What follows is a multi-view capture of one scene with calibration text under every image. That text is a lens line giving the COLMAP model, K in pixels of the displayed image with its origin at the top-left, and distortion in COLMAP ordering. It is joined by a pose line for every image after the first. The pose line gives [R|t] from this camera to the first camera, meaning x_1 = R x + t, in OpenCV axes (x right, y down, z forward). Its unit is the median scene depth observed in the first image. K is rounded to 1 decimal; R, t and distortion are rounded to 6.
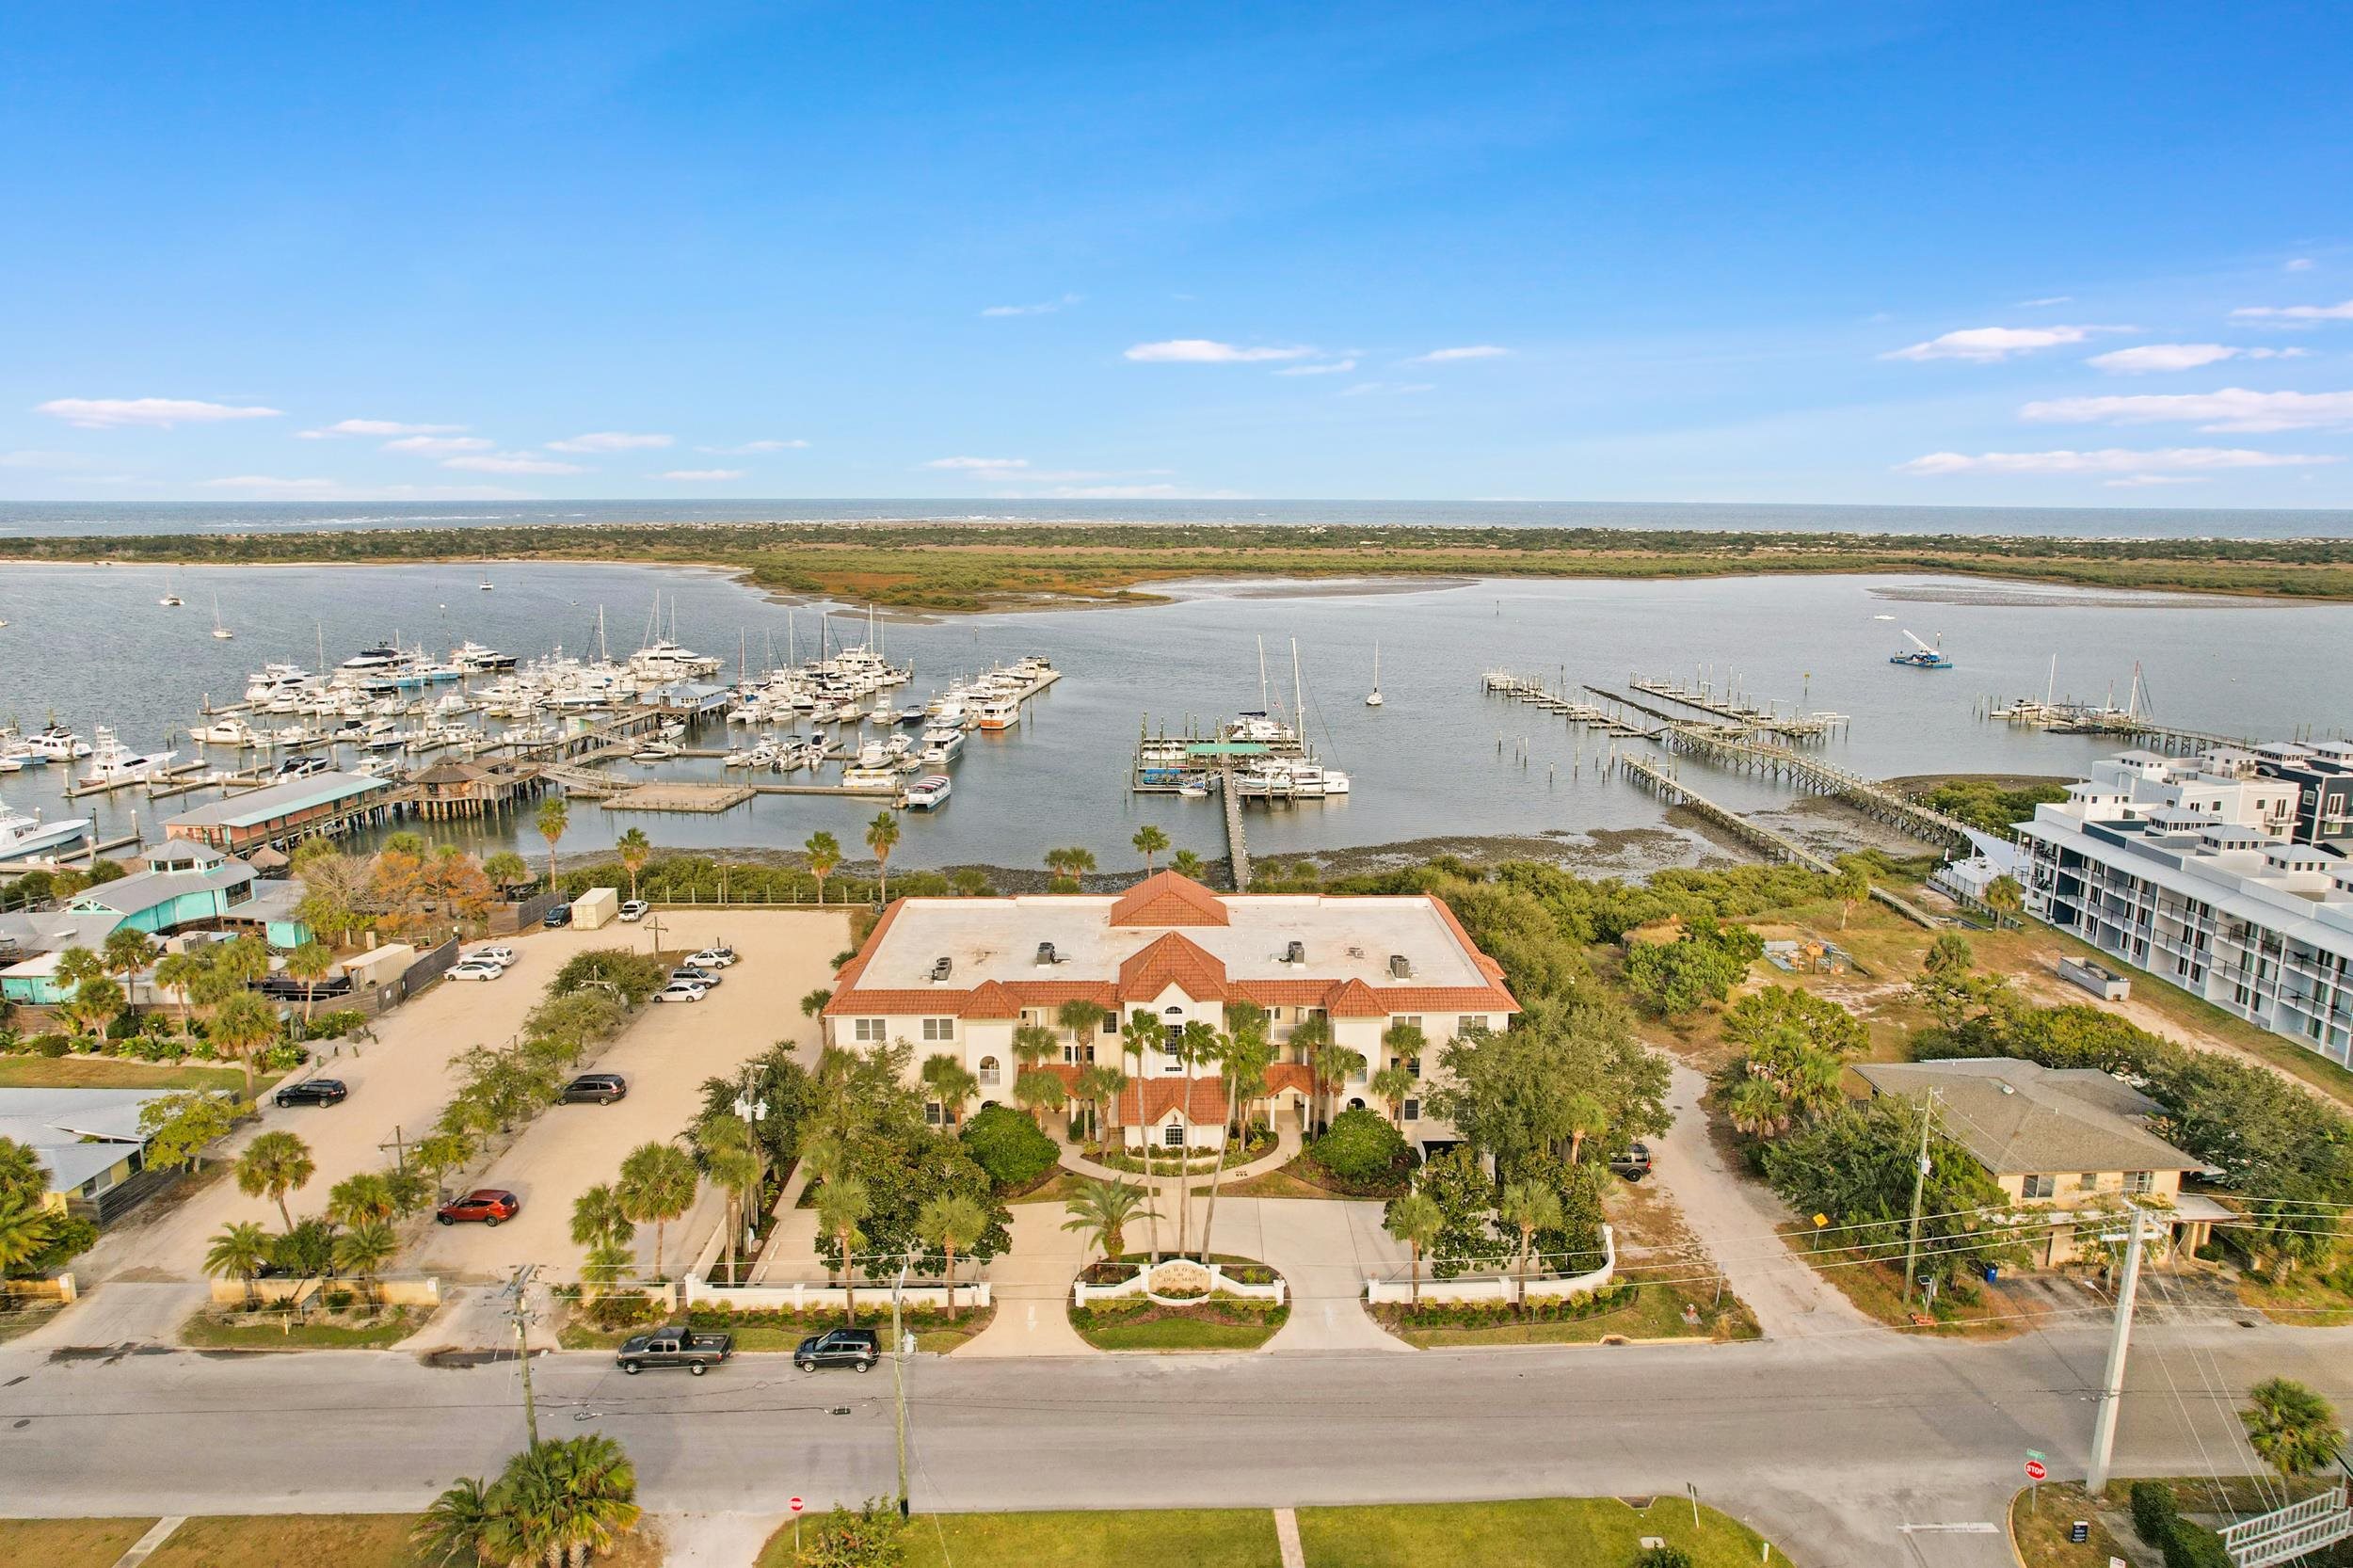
lens RADIAL K [[1495.9, 0, 1183.1], [0, 1495.9, 780.9], [0, 0, 1]] dist [-0.027574, 0.007714]
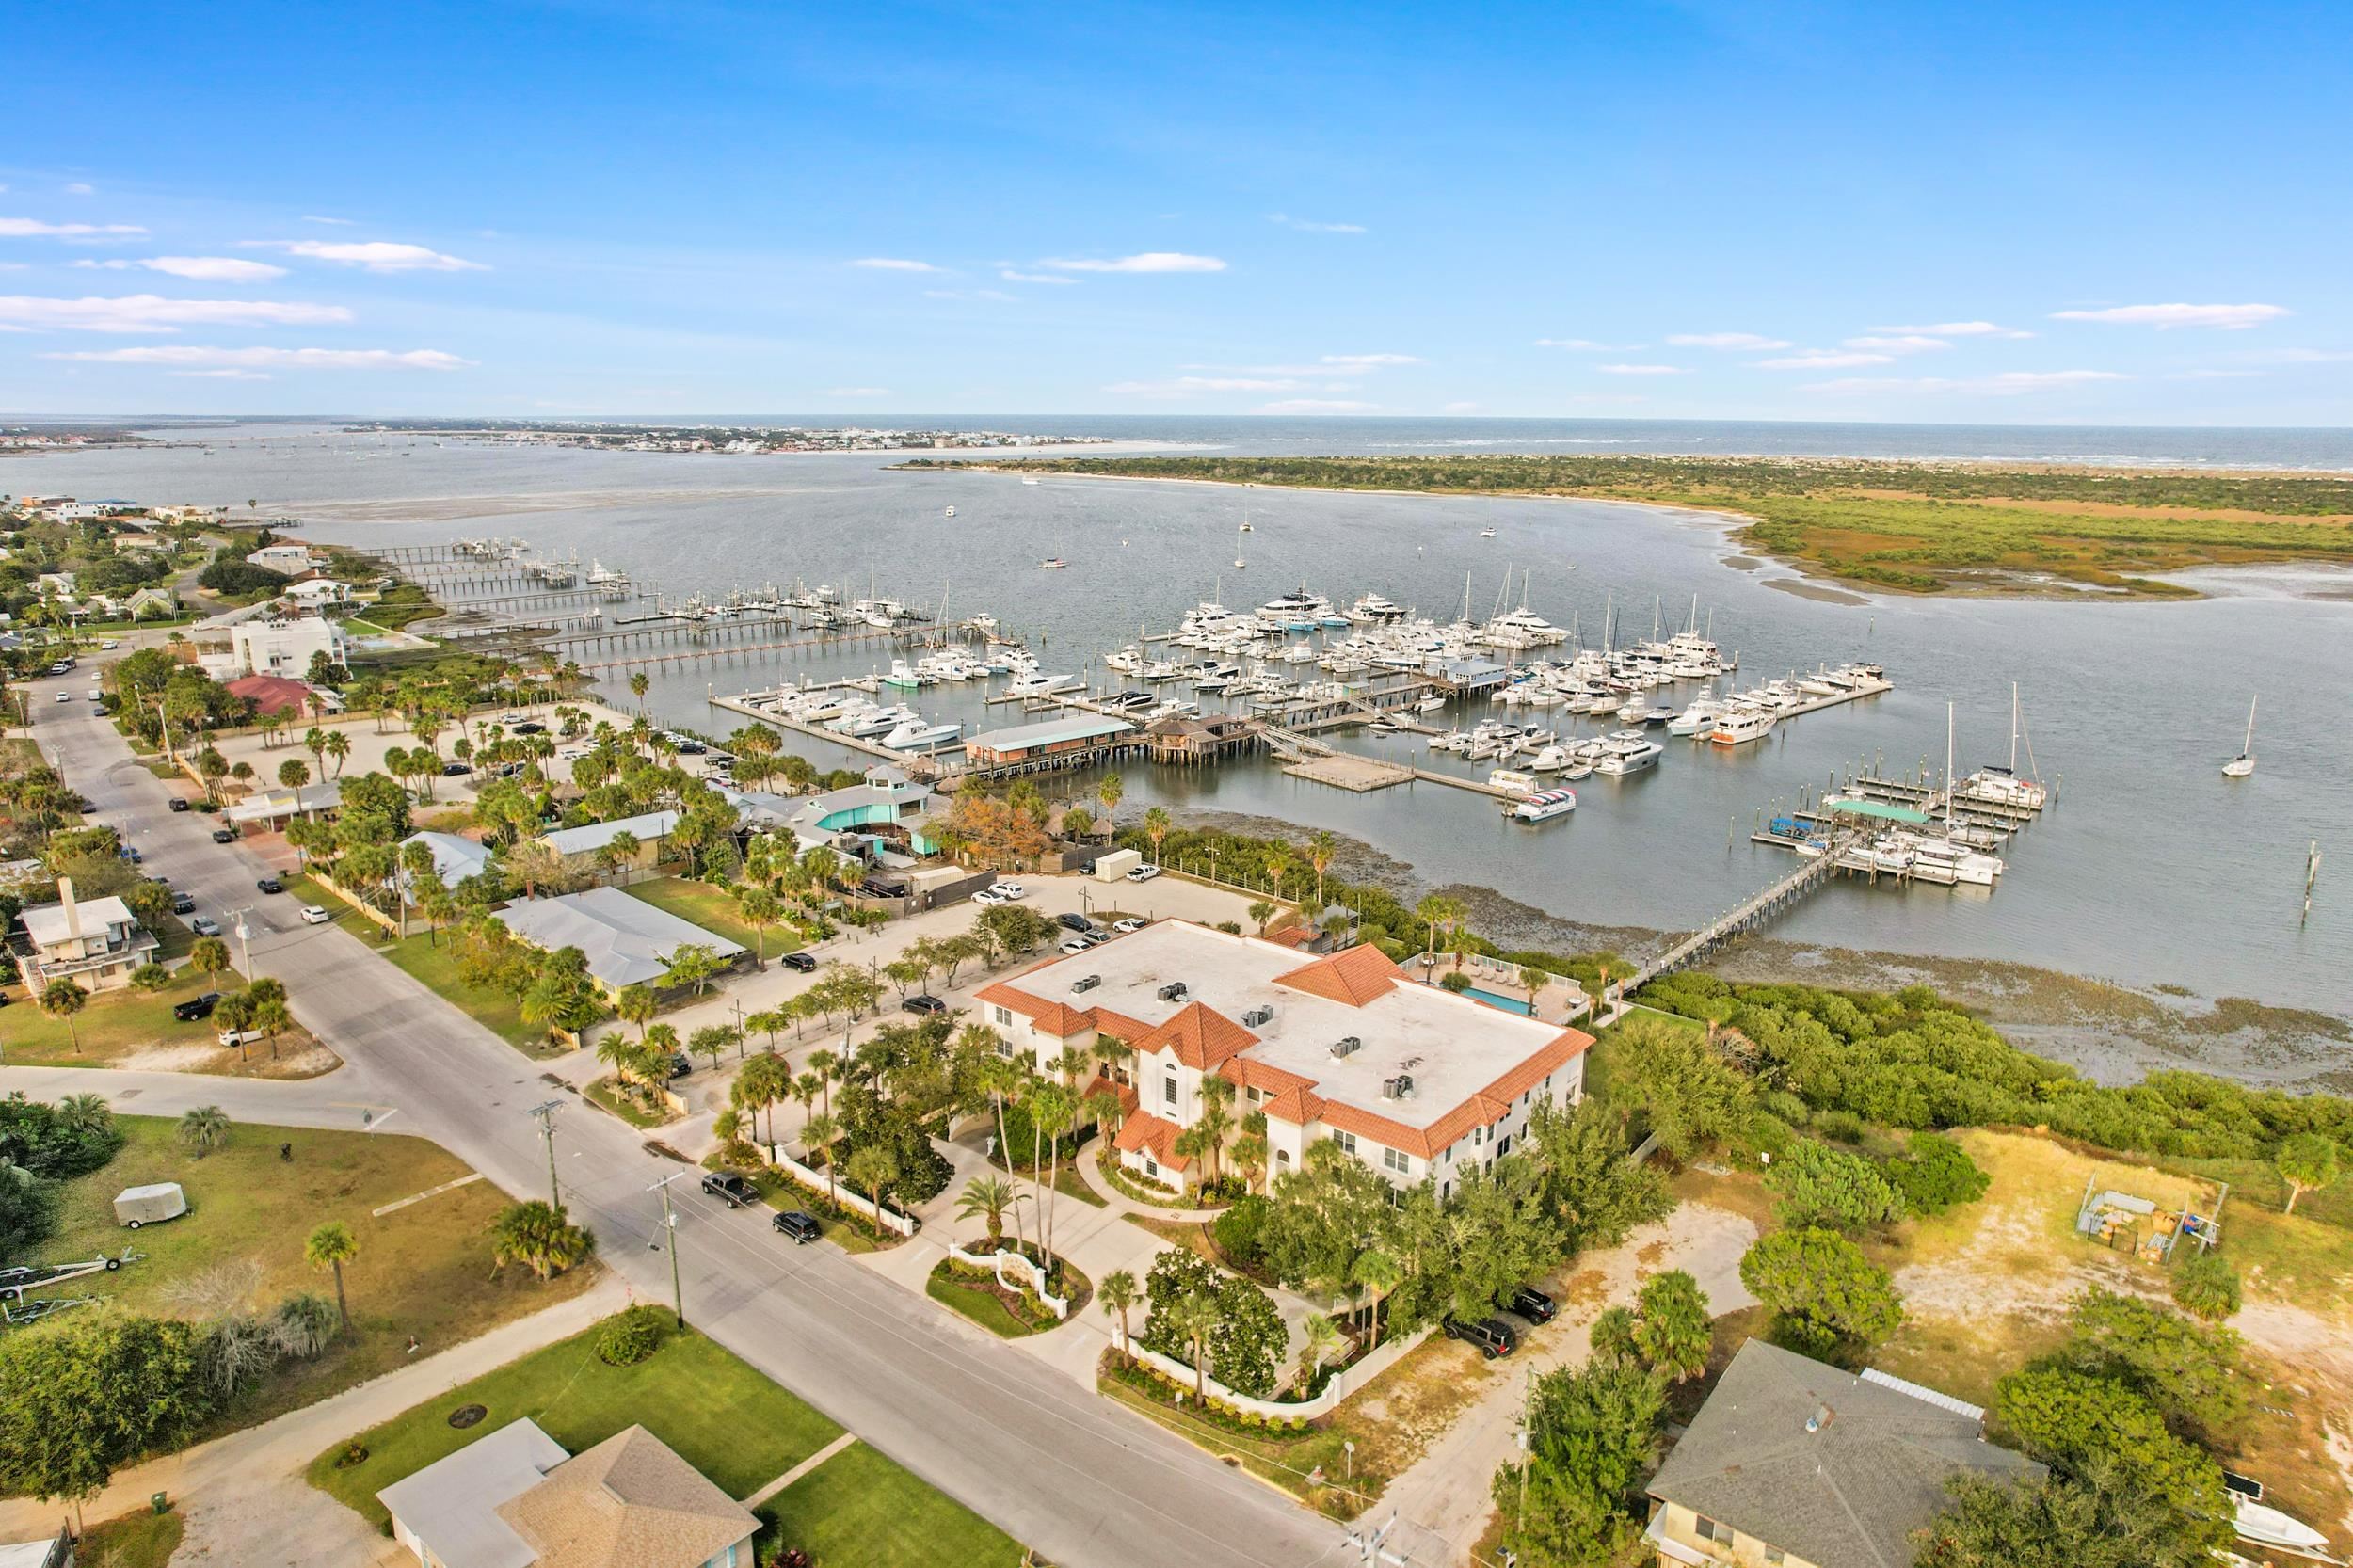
lens RADIAL K [[1495.9, 0, 1177.6], [0, 1495.9, 788.9], [0, 0, 1]] dist [-0.027574, 0.007714]
pose [[0.755031, 0.161791, -0.635415, 0.449518], [-0.126291, 0.986818, 0.101201, -0.116039], [0.643412, 0.003837, 0.765511, 0.059064]]
